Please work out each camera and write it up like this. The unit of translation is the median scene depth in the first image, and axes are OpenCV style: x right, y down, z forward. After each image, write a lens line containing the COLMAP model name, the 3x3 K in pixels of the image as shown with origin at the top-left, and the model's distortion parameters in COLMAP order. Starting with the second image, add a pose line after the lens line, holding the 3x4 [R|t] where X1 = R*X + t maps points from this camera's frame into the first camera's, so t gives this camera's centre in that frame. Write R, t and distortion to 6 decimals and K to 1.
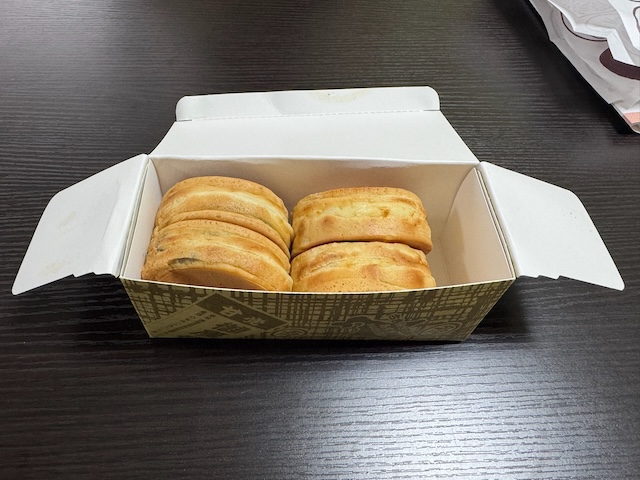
lens RADIAL K [[446.0, 0, 322.6], [0, 446.0, 240.0], [0, 0, 1]] dist [-0.001222, 0.000504]
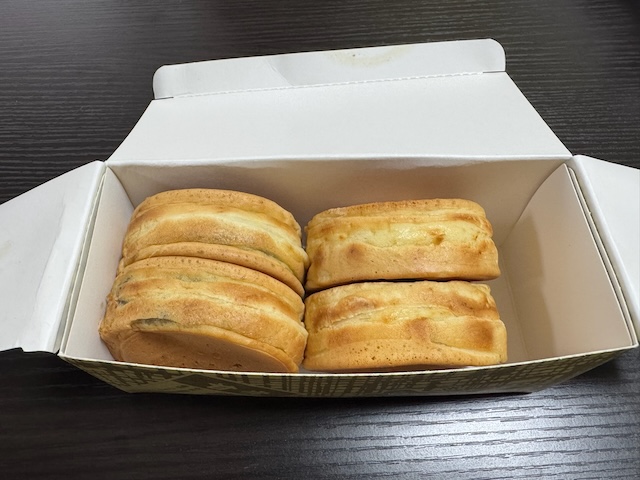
lens RADIAL K [[446.0, 0, 317.8], [0, 446.0, 237.0], [0, 0, 1]] dist [-0.001222, 0.000504]
pose [[0.997875, -0.011772, -0.064086, -0.001745], [0.018385, 0.994450, 0.103596, -0.134726], [0.062511, -0.104554, 0.992553, 0.287608]]
